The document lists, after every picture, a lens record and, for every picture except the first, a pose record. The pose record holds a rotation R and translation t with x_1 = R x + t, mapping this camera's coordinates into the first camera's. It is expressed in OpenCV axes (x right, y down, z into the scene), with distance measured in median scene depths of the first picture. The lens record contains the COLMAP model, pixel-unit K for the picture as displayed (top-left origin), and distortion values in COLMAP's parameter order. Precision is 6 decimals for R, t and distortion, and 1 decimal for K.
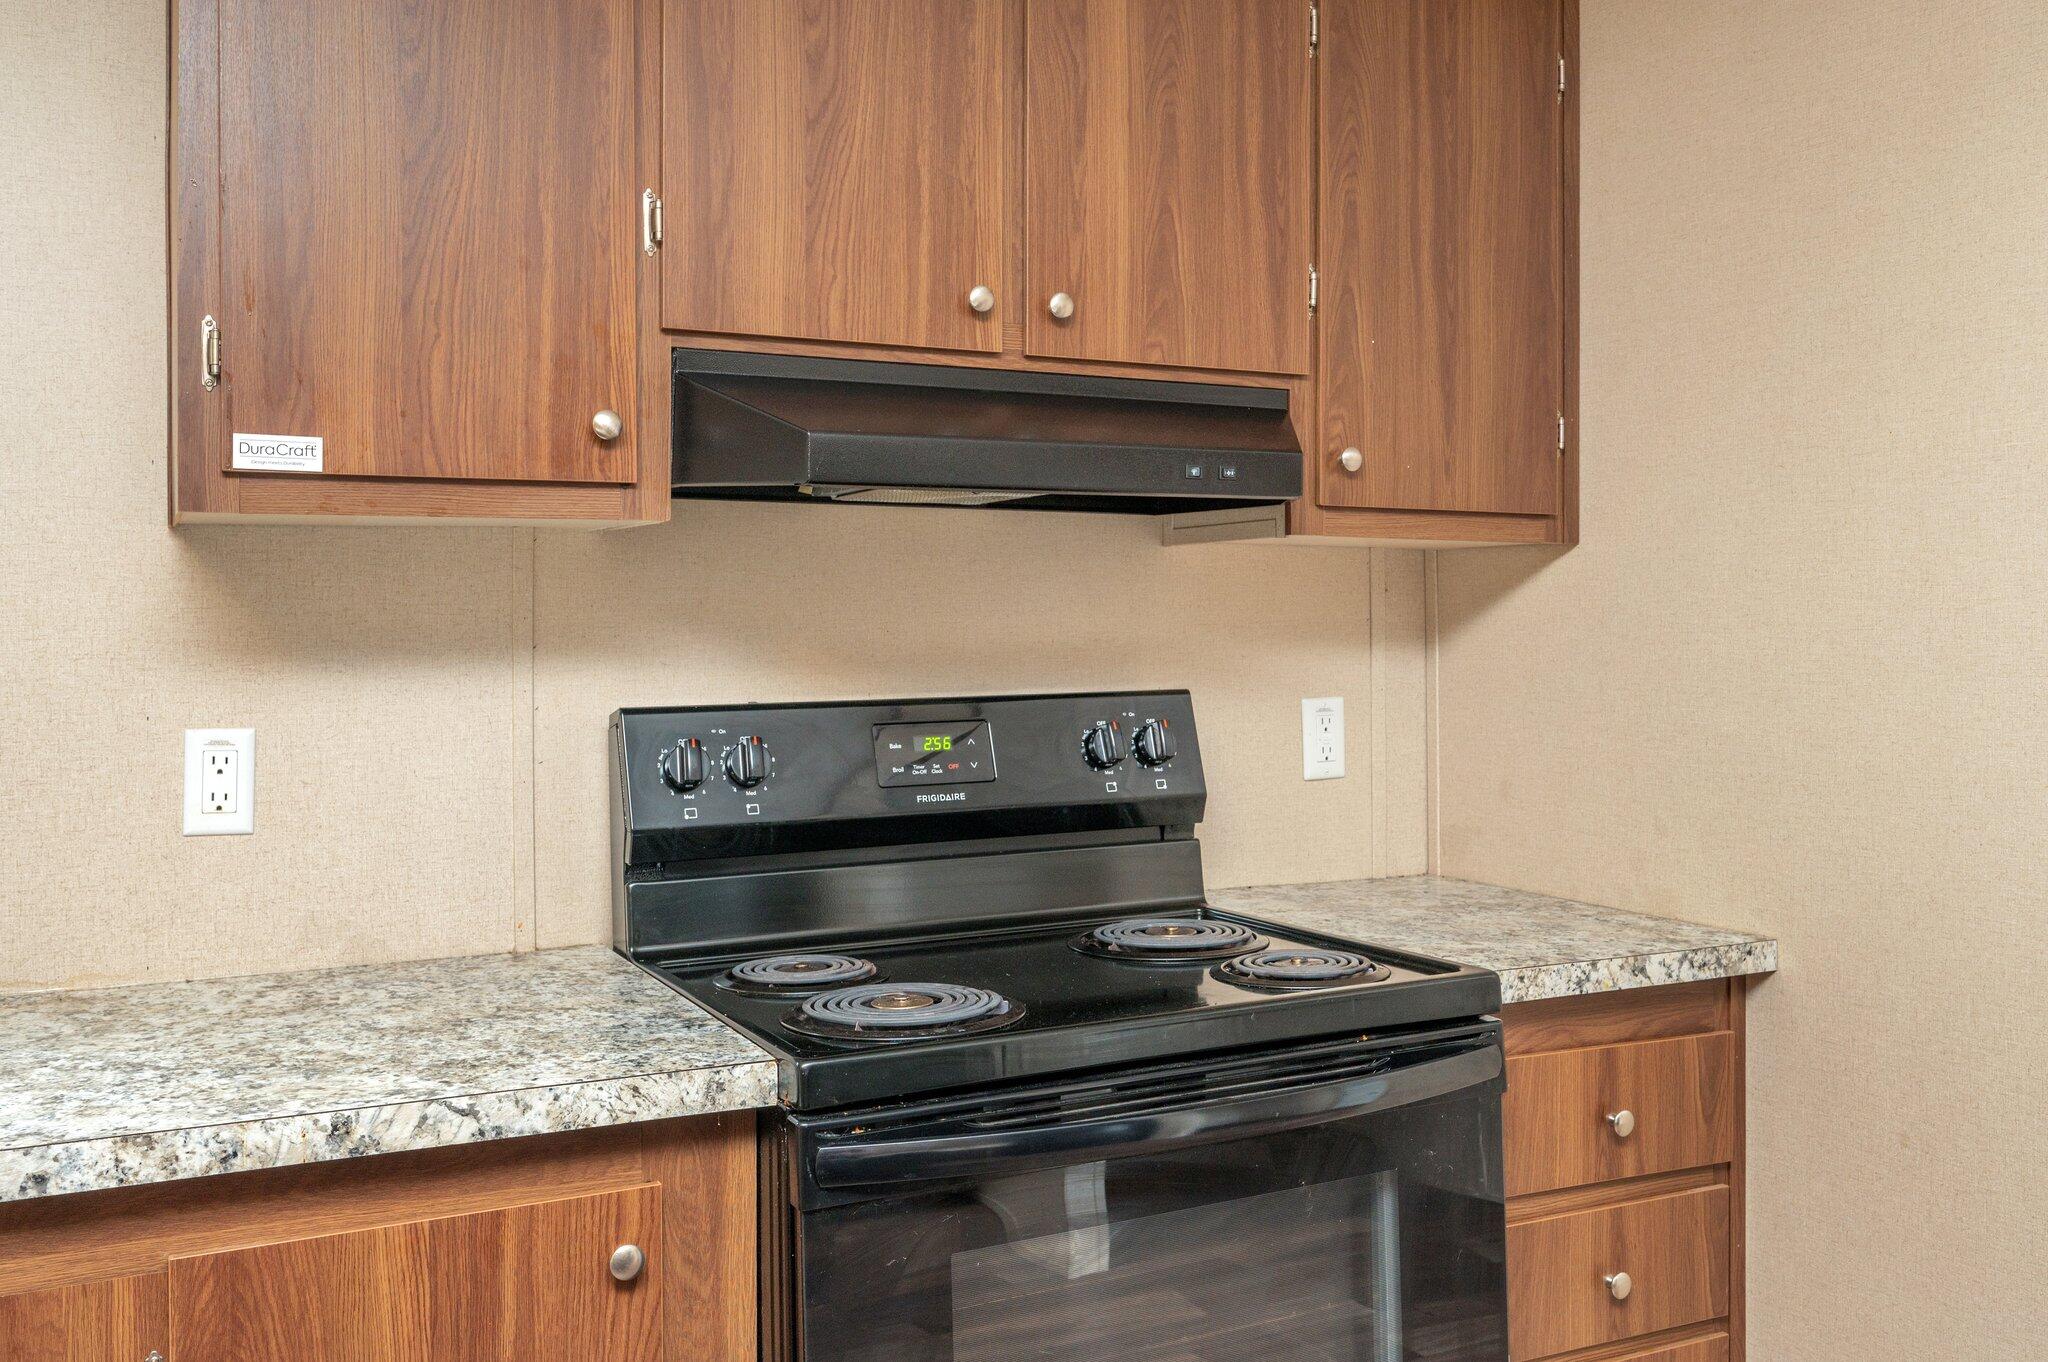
lens RADIAL K [[1789.1, 0, 1015.2], [0, 1789.1, 615.0], [0, 0, 1]] dist [-0.008663, 0.013802]
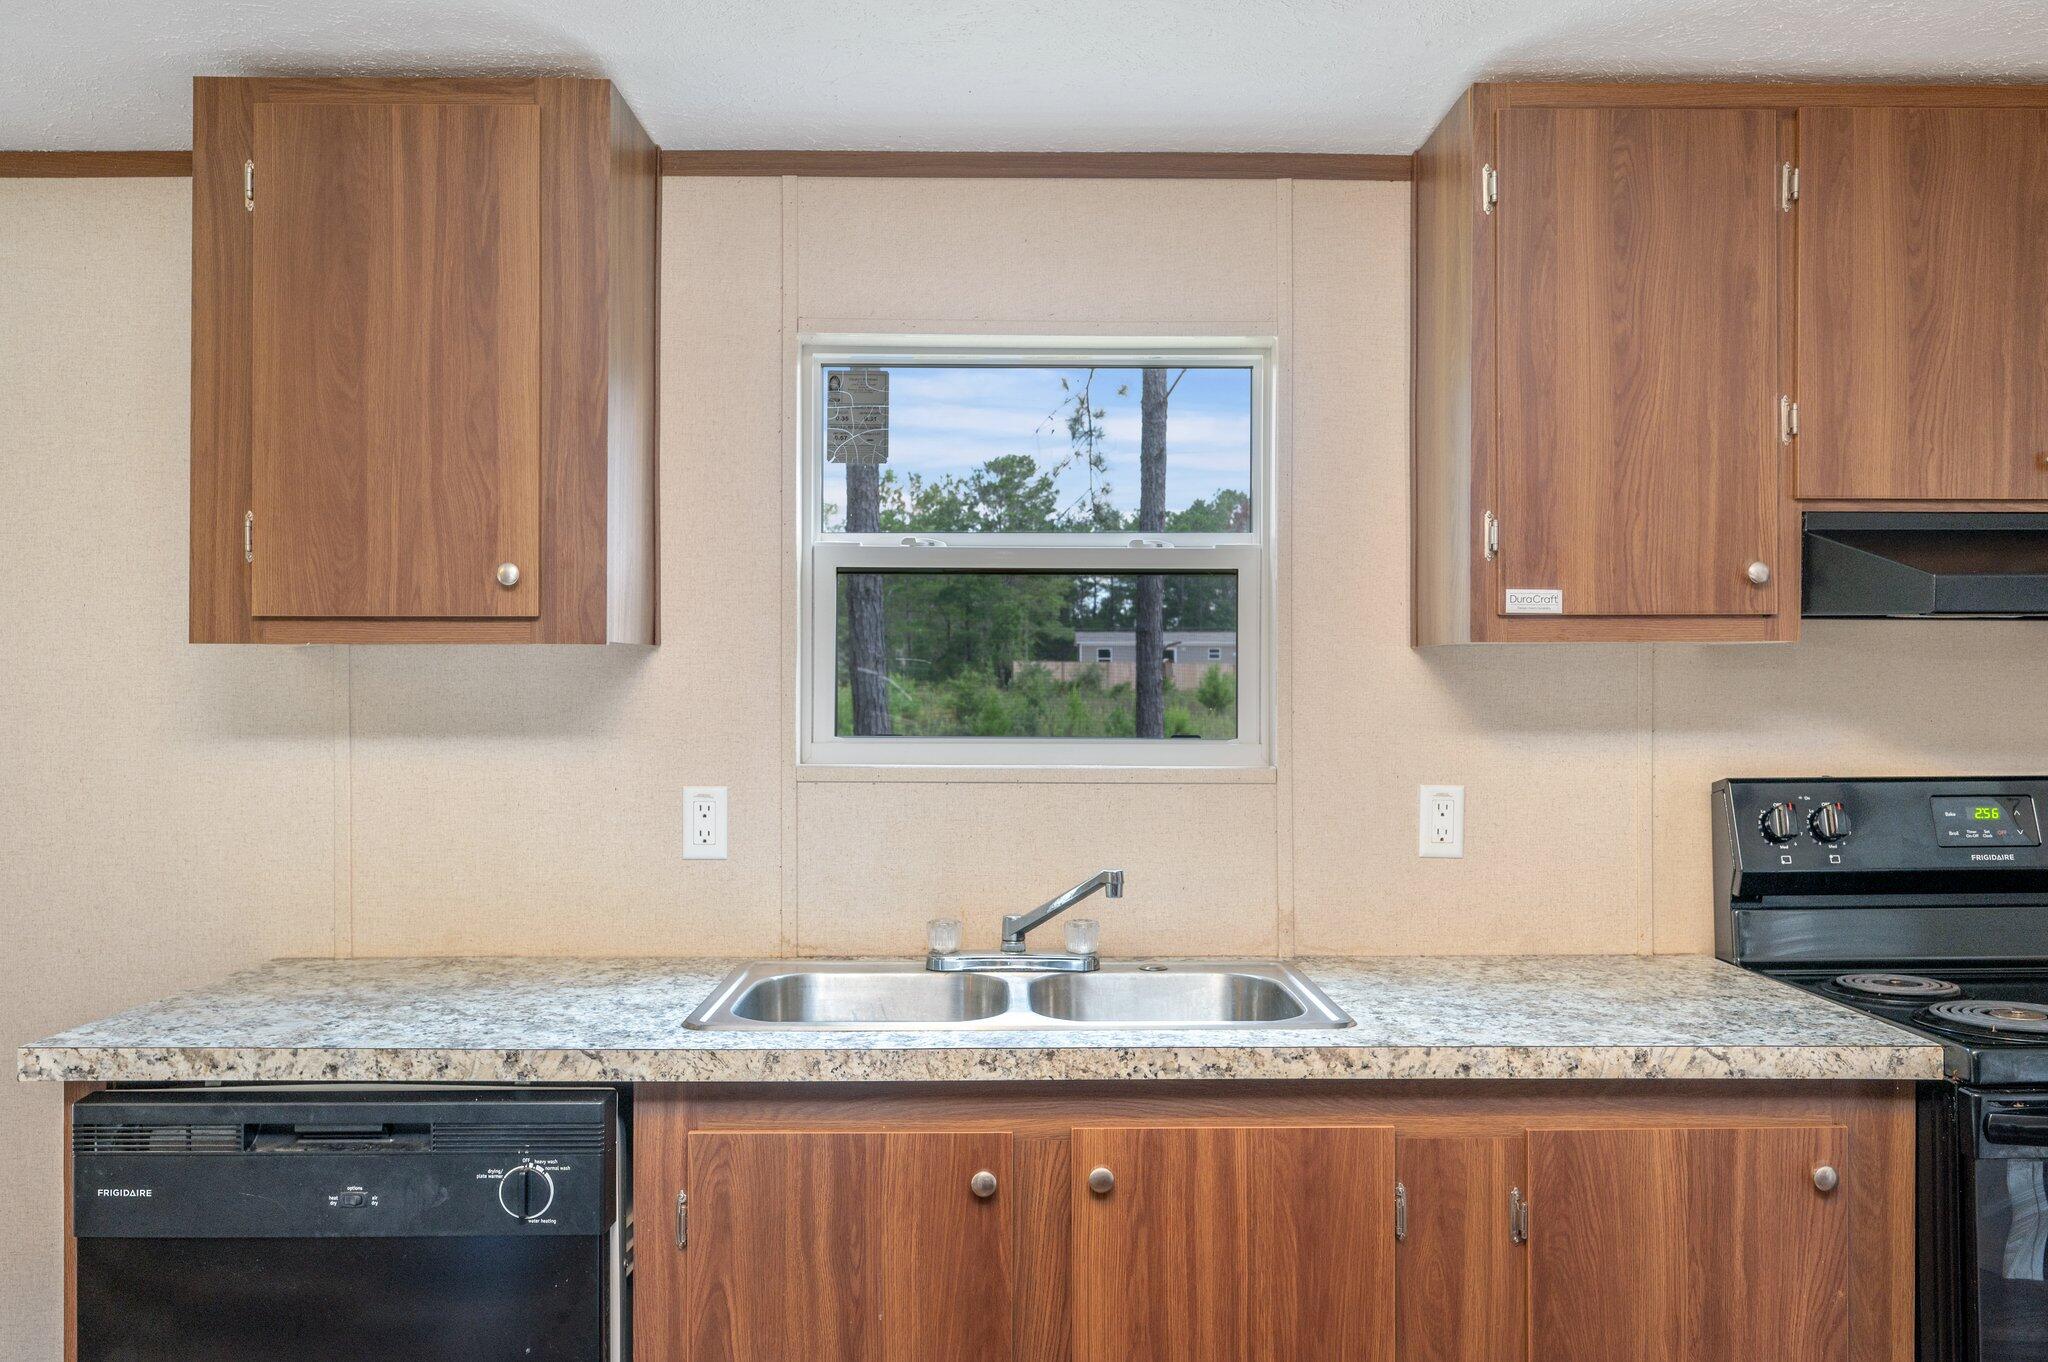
lens RADIAL K [[1555.1, 0, 1027.0], [0, 1555.1, 685.2], [0, 0, 1]] dist [-0.005982, 0.008402]
pose [[0.899562, 0.003615, -0.436778, -0.225609], [-0.002137, 0.999990, 0.003875, -0.025294], [0.436788, -0.002552, 0.899561, -0.332233]]
